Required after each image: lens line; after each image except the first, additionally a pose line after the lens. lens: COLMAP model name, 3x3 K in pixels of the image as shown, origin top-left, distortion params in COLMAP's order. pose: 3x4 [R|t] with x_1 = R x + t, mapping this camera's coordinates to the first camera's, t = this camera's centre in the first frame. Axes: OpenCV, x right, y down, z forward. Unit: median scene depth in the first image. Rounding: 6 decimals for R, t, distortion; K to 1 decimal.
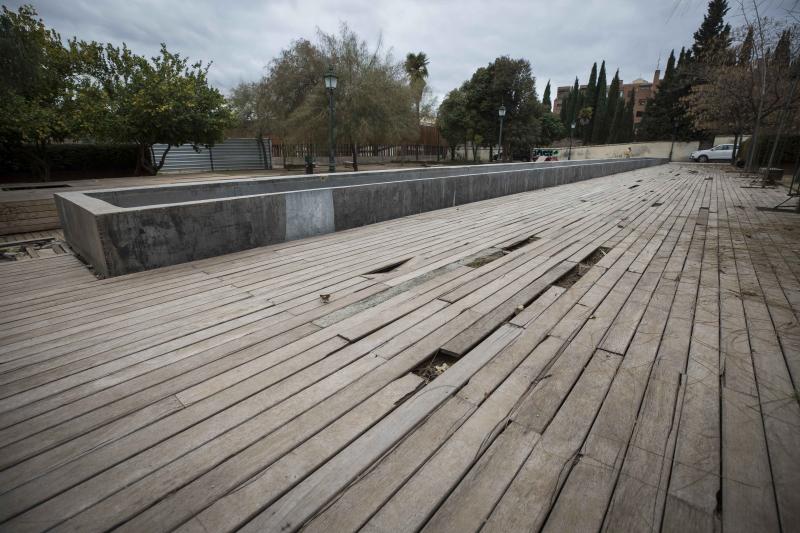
lens RADIAL K [[350.2, 0, 398.0], [0, 350.2, 276.2], [0, 0, 1]] dist [-0.026011, 0.000348]
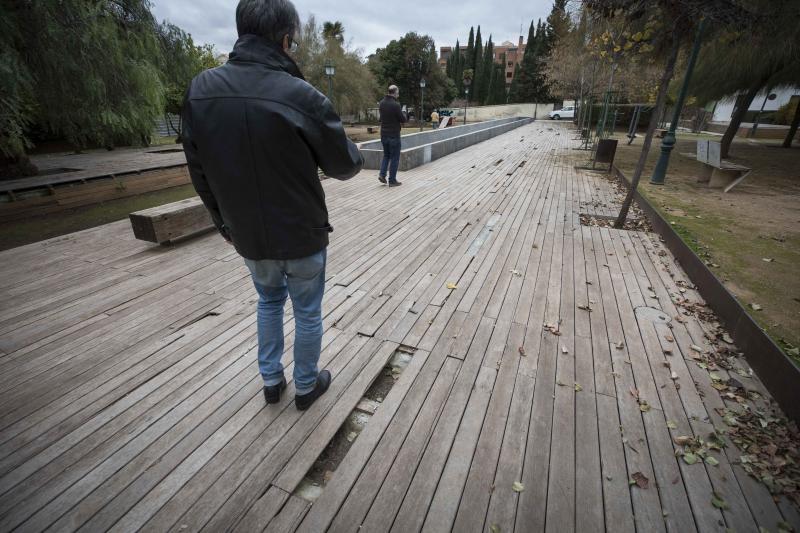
lens RADIAL K [[350.2, 0, 398.0], [0, 350.2, 276.2], [0, 0, 1]] dist [-0.026011, 0.000348]
pose [[0.954618, -0.130783, 0.267583, -0.148583], [0.101382, 0.987468, 0.120946, 0.045804], [-0.280047, -0.088329, 0.955914, -0.181449]]
